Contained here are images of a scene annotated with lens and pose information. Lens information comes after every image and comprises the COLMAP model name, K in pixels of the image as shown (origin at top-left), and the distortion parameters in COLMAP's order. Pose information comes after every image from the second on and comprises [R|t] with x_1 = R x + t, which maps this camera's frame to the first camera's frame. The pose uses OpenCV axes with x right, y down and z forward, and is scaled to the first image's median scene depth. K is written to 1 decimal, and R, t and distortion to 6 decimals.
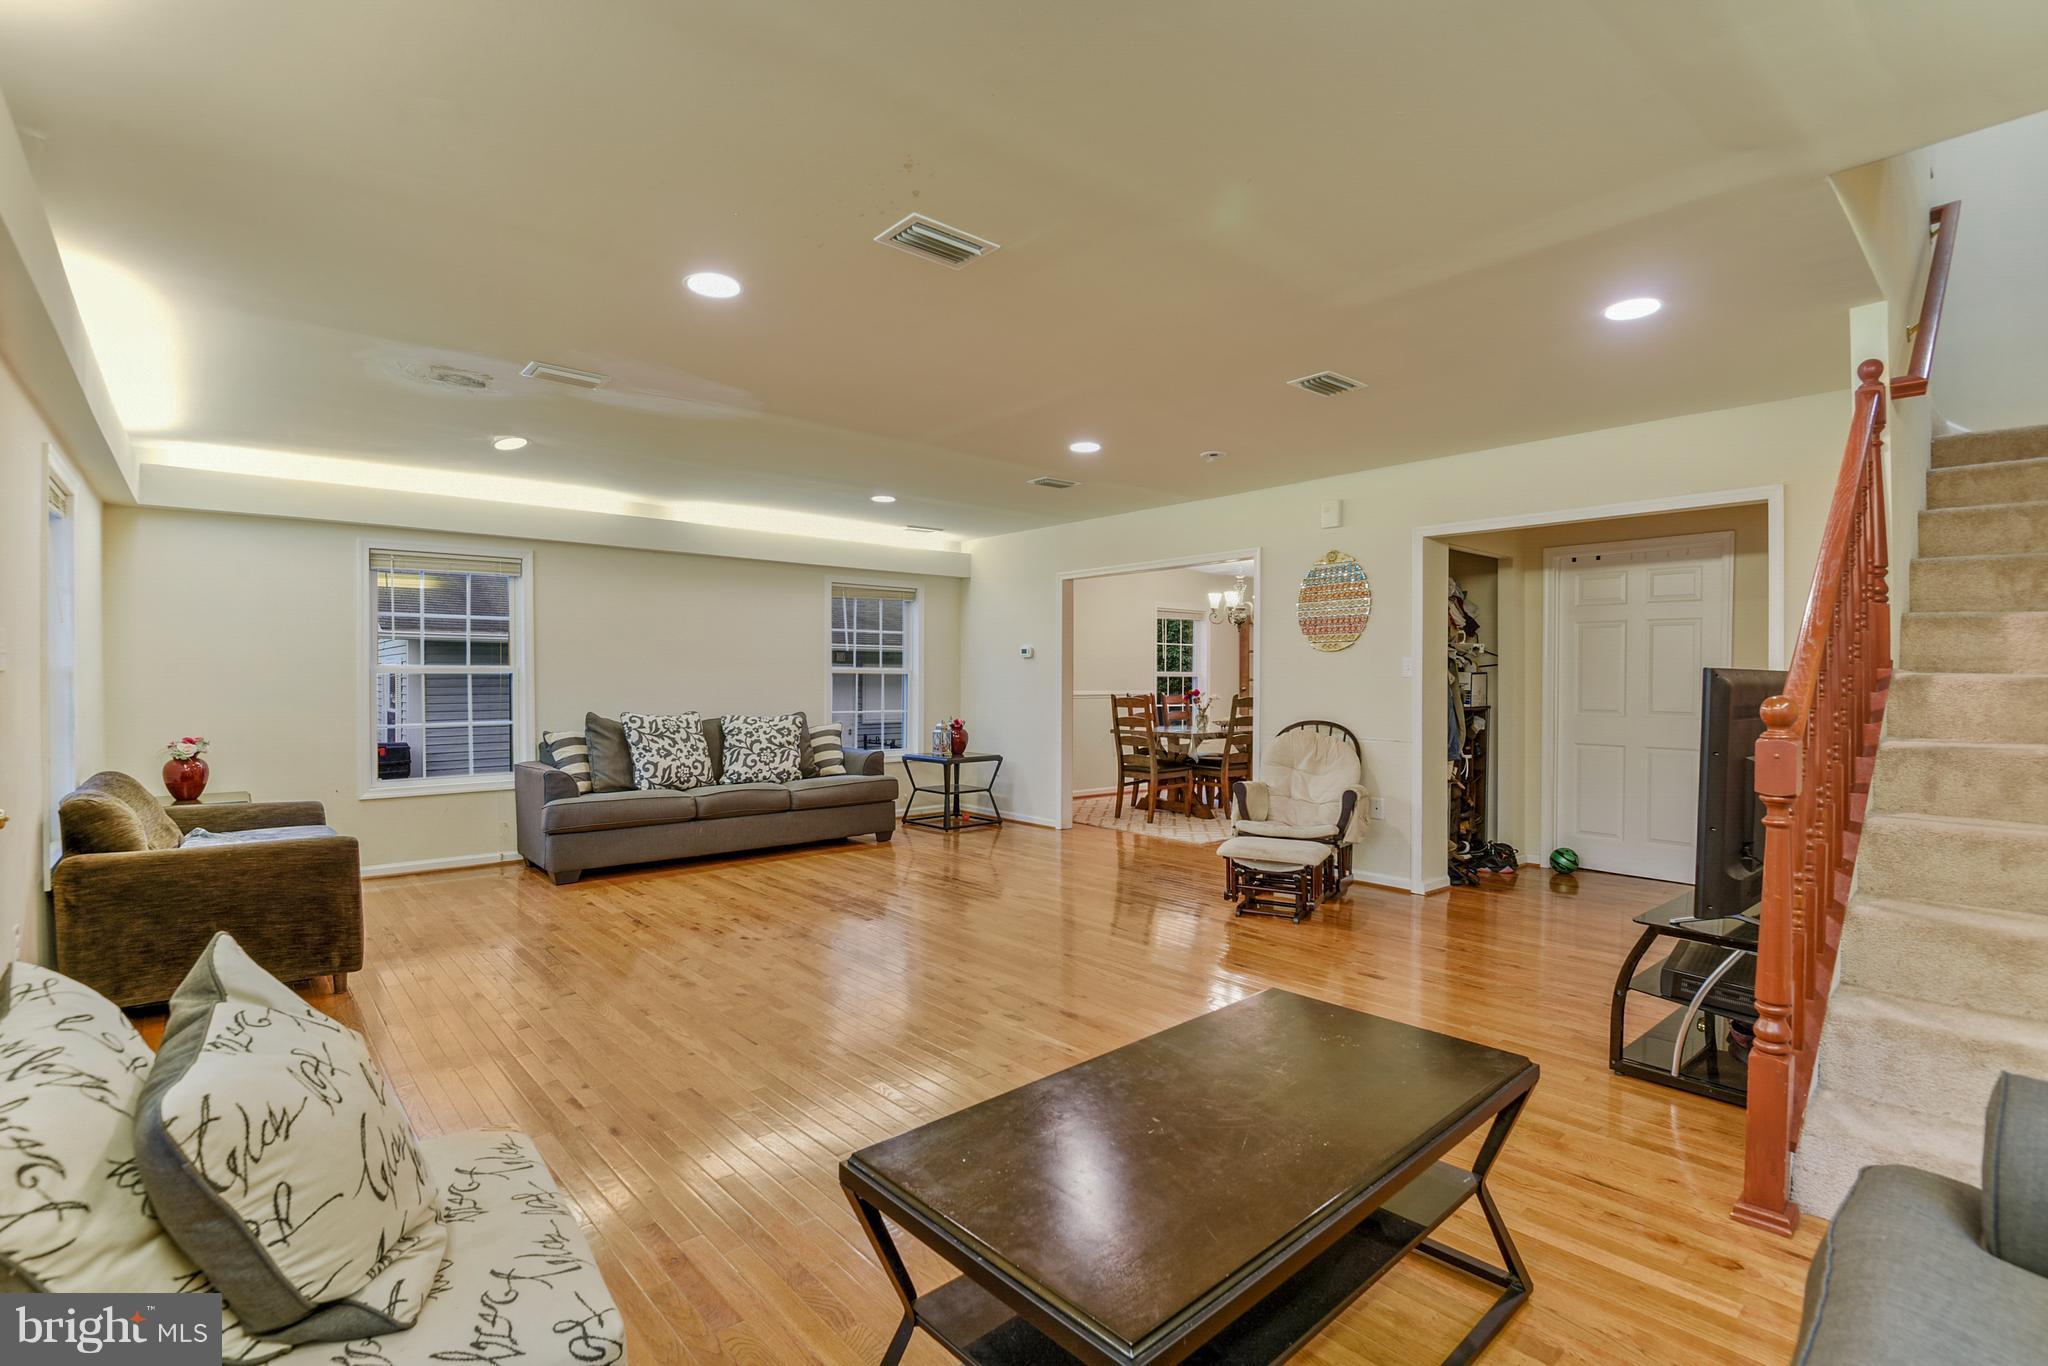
lens RADIAL K [[931.5, 0, 1013.6], [0, 931.5, 688.3], [0, 0, 1]] dist [0.020931, -0.005481]
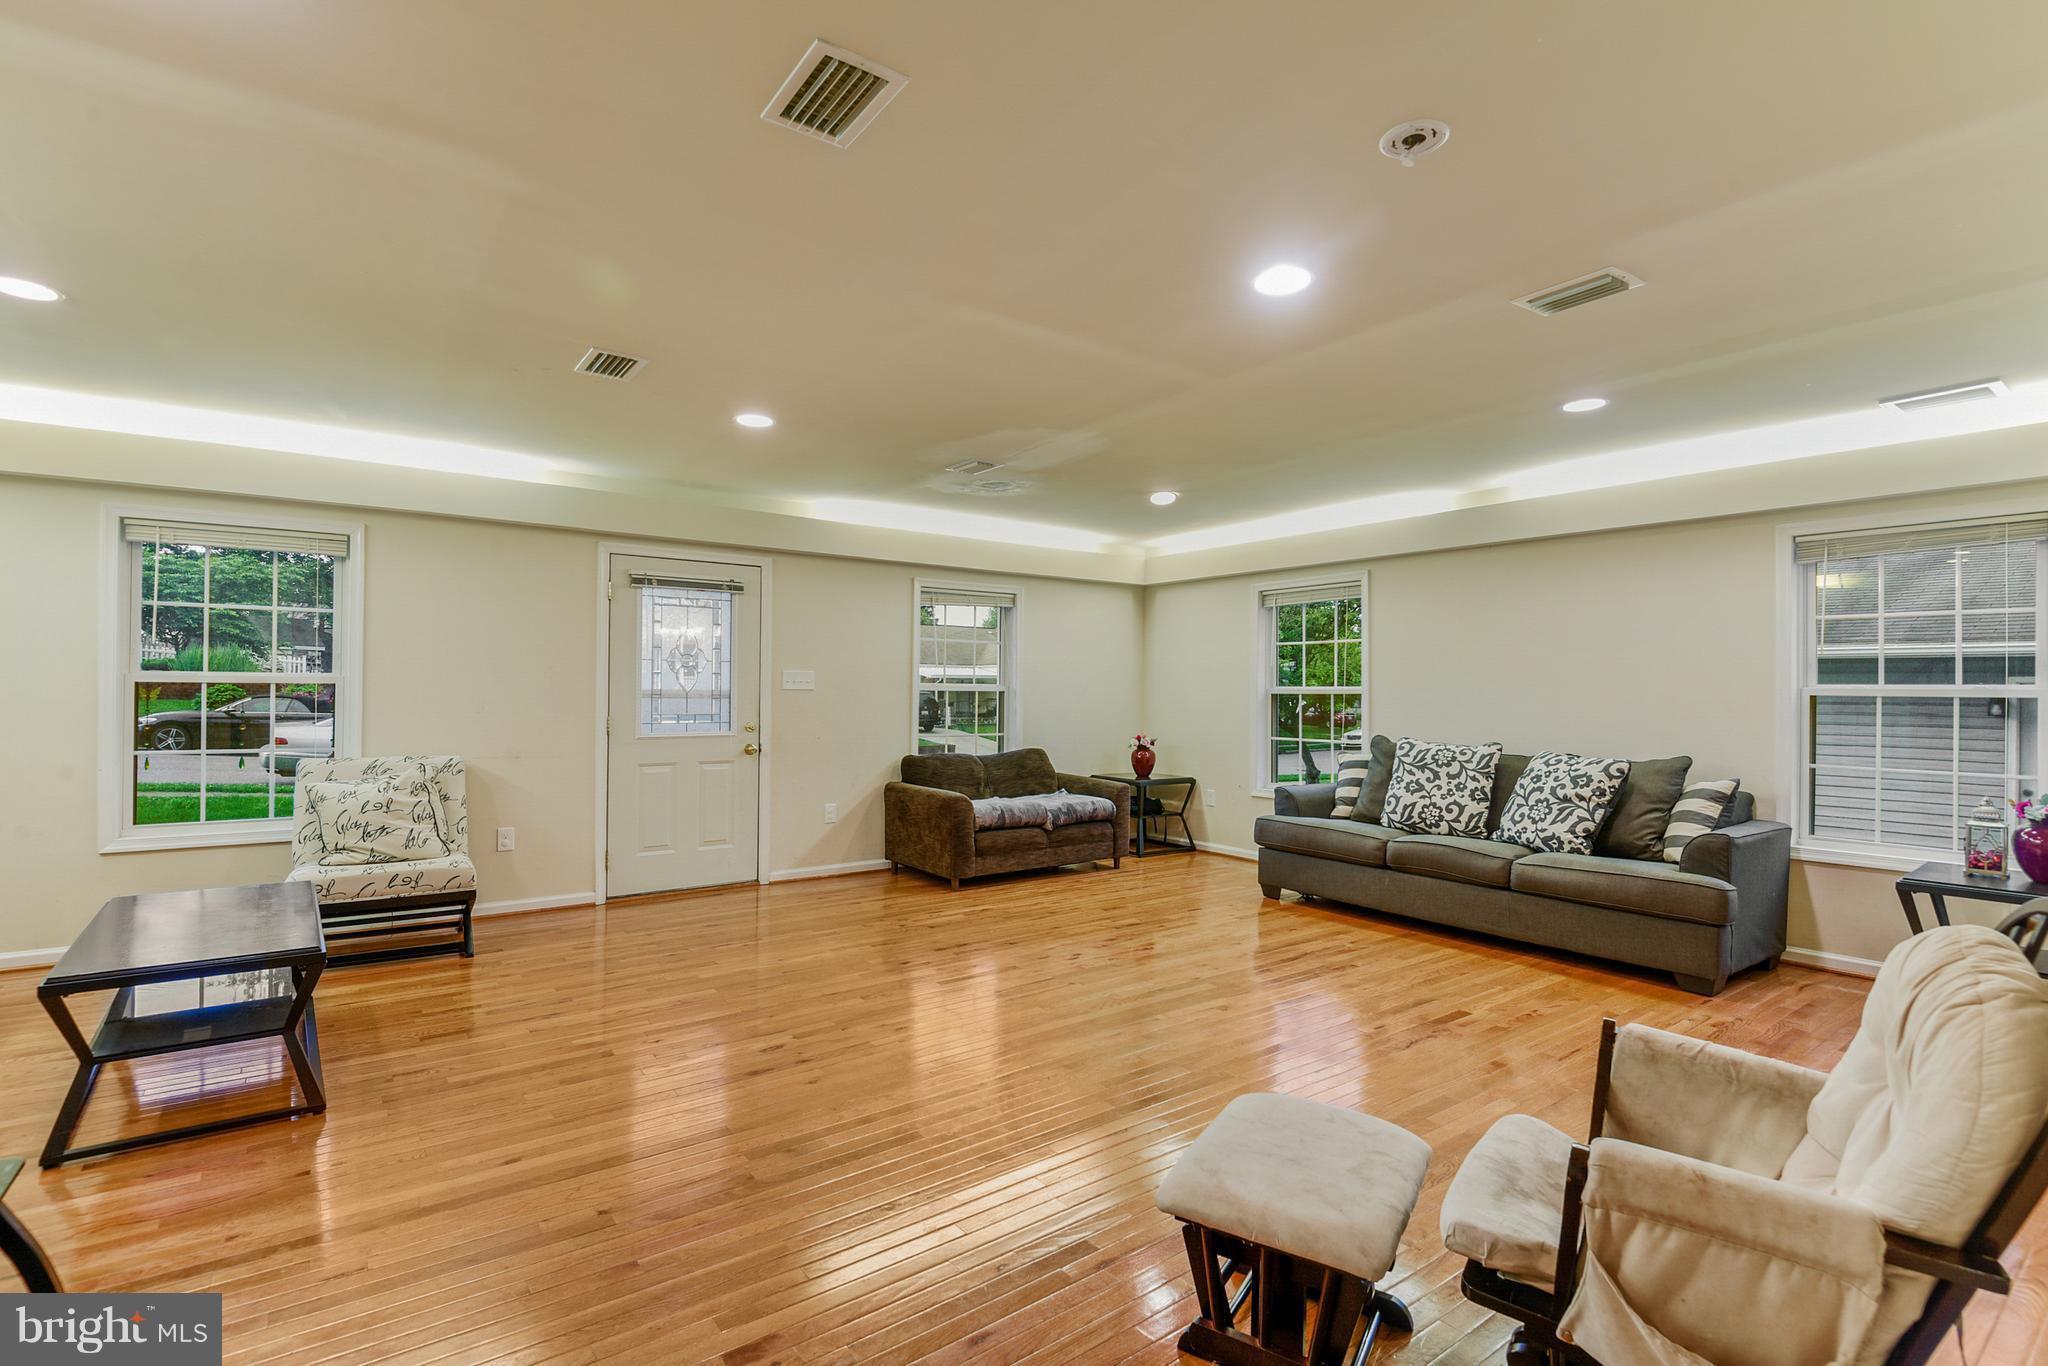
lens RADIAL K [[931.5, 0, 1026.1], [0, 931.5, 689.9], [0, 0, 1]] dist [0.020931, -0.005481]
pose [[-0.082703, -0.007419, -0.996547, 0.533993], [-0.020228, 0.999779, -0.005764, -0.007412], [0.996369, 0.019681, -0.082834, 0.763157]]
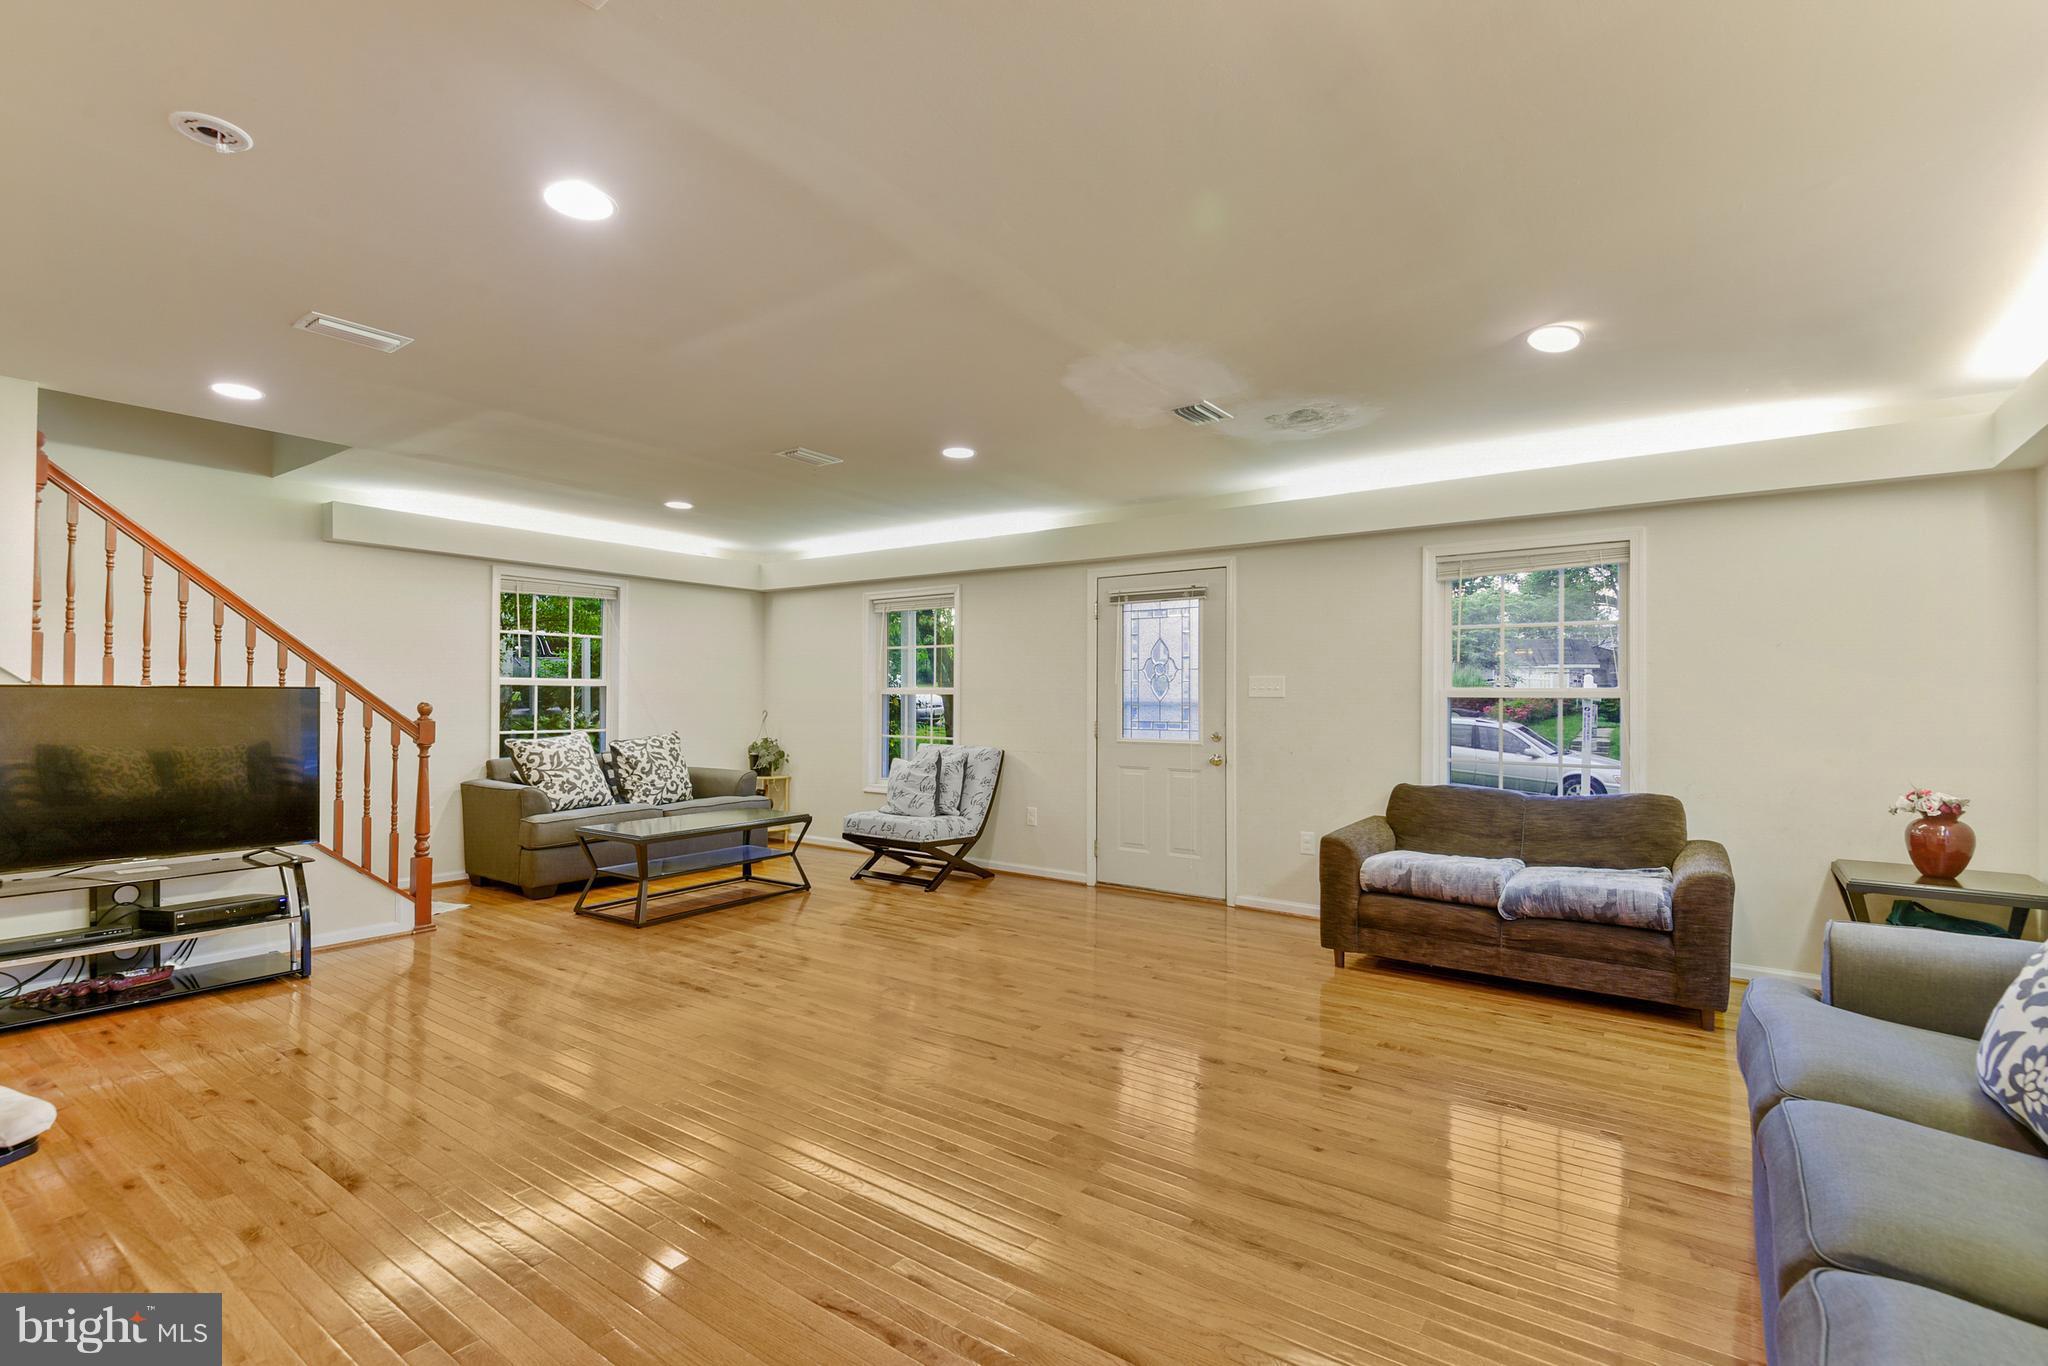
lens RADIAL K [[931.5, 0, 1009.5], [0, 931.5, 687.2], [0, 0, 1]] dist [0.020931, -0.005481]
pose [[-0.975257, -0.011758, -0.220760, -0.027462], [-0.011808, 0.999930, -0.001093, -0.014681], [0.220757, 0.001540, -0.975328, 1.273853]]
